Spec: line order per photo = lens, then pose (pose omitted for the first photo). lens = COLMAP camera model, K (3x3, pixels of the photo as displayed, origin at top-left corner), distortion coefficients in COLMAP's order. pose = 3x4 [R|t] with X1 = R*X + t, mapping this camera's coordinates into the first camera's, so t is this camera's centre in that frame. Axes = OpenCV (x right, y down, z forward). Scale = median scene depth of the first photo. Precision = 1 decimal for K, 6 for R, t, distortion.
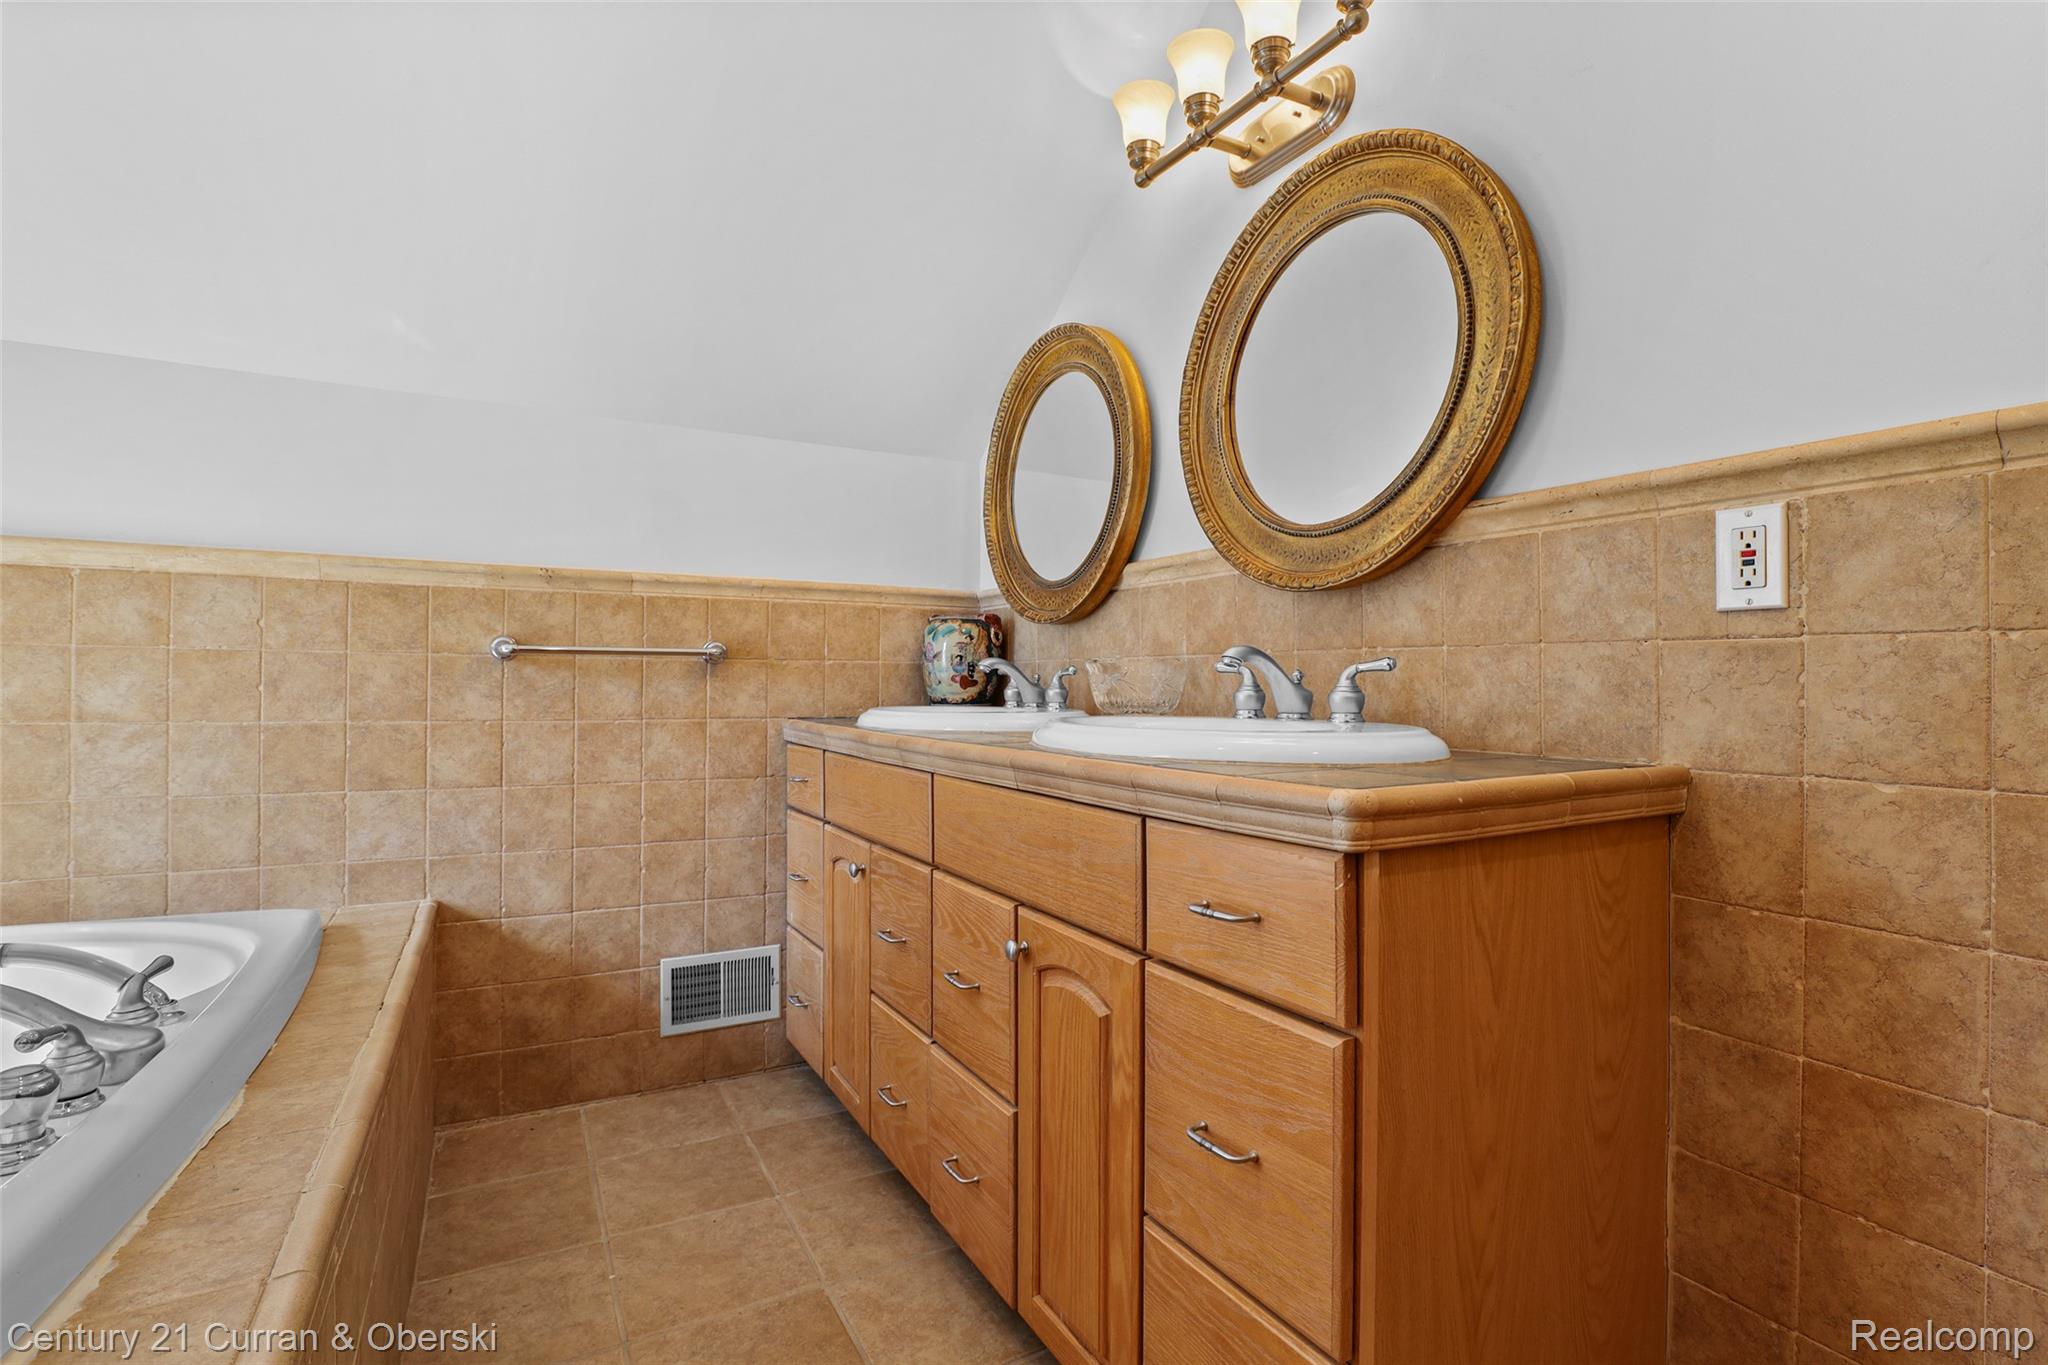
lens RADIAL K [[950.1, 0, 1016.1], [0, 950.1, 682.7], [0, 0, 1]] dist [-0.020445, 0.003257]
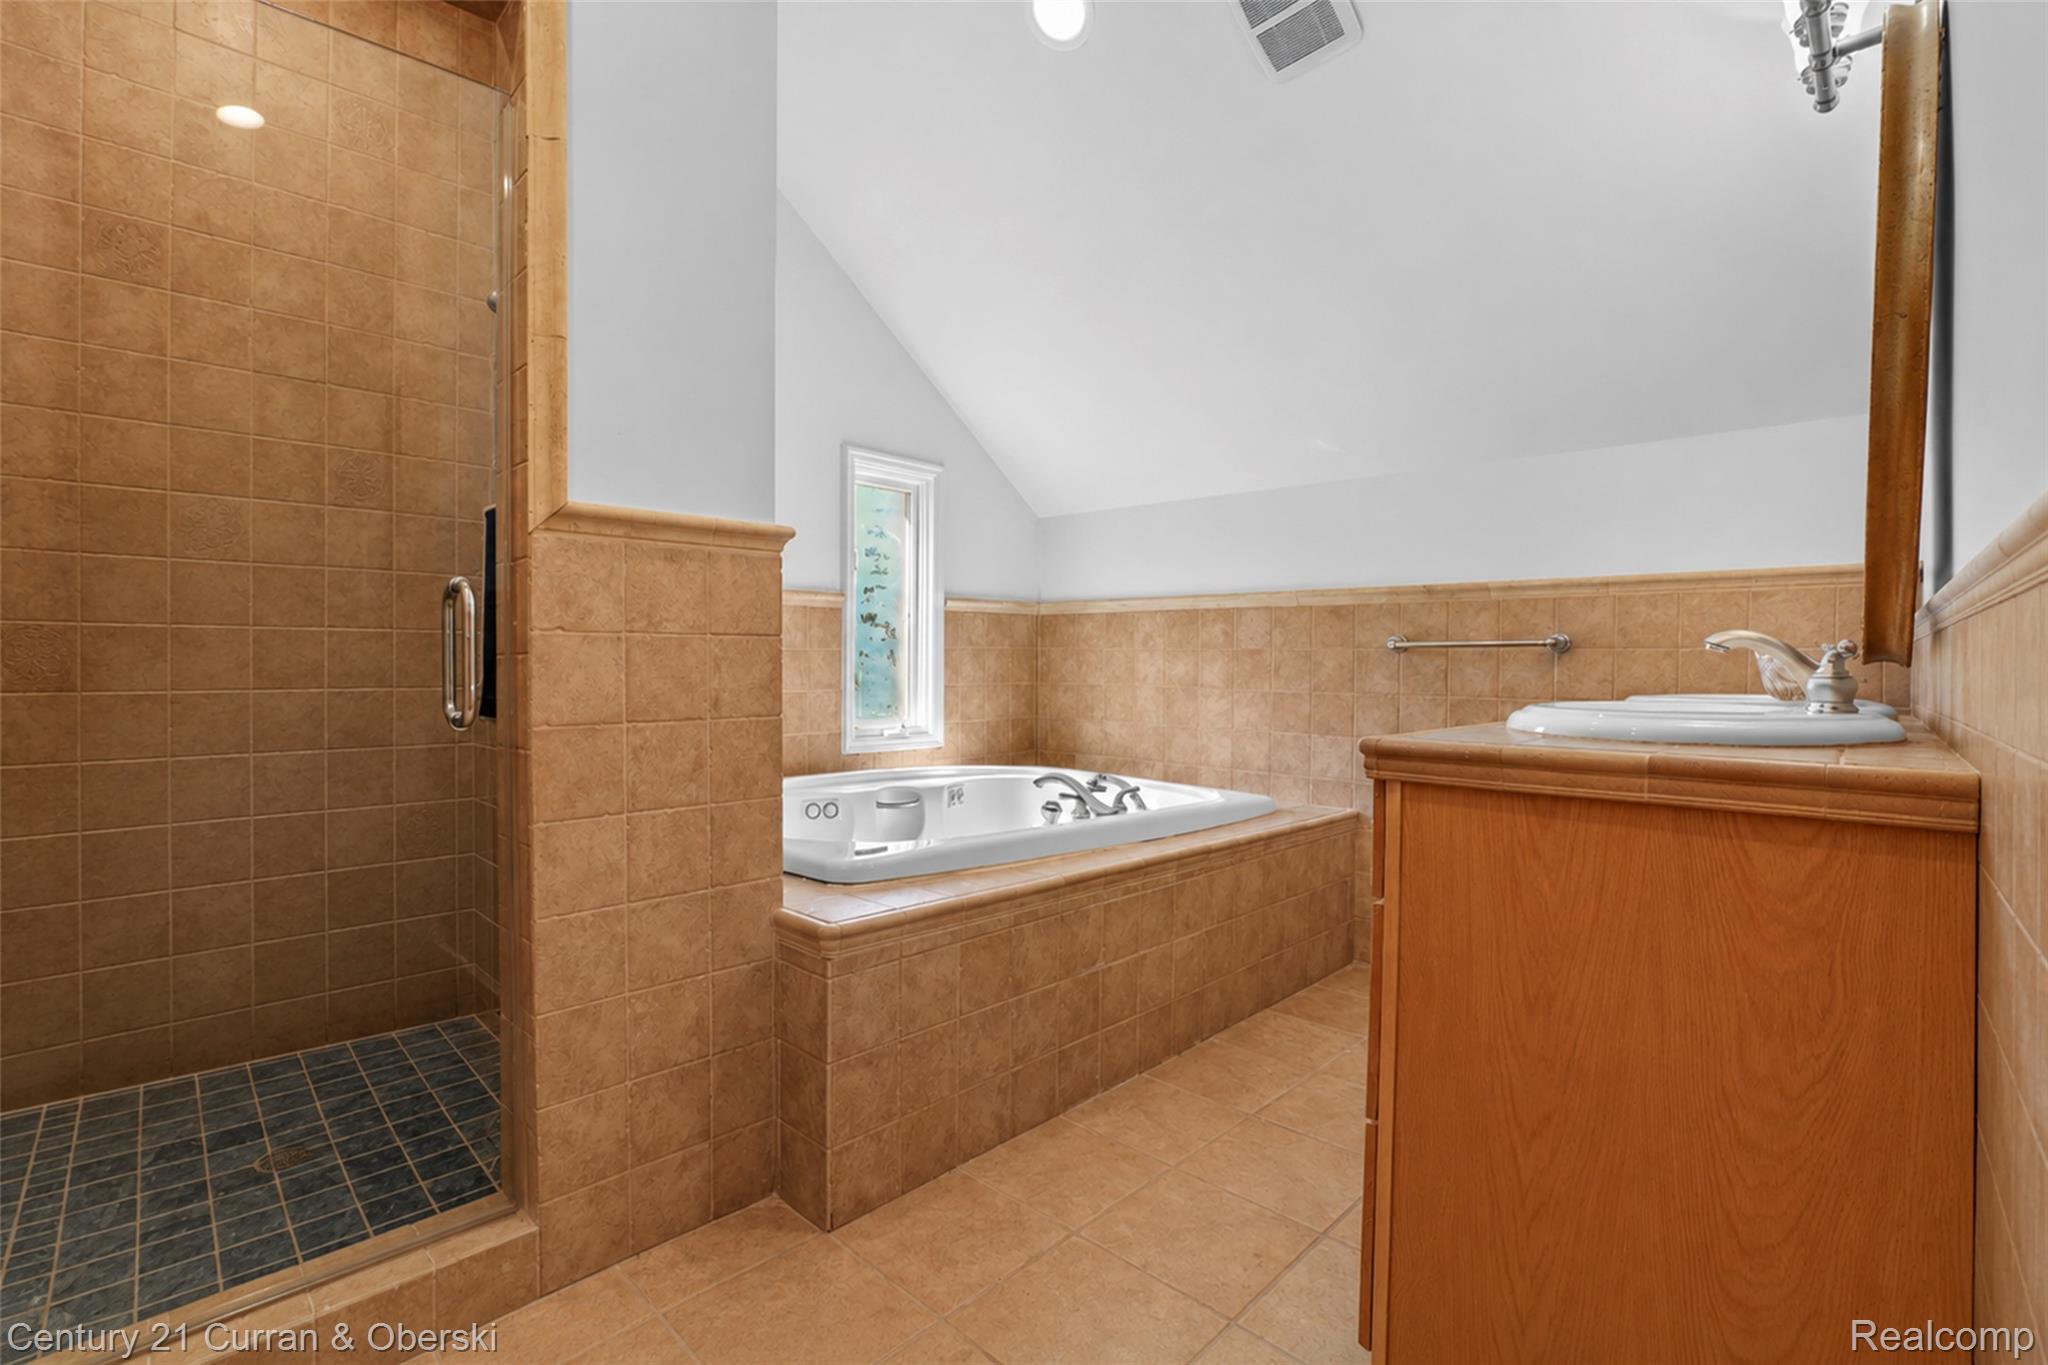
lens RADIAL K [[950.1, 0, 1023.3], [0, 950.1, 679.8], [0, 0, 1]] dist [-0.020445, 0.003257]
pose [[0.320220, 0.013669, -0.947245, 0.653875], [-0.005349, 0.999906, 0.012621, 0.002916], [0.947328, 0.001026, 0.320263, -0.002922]]
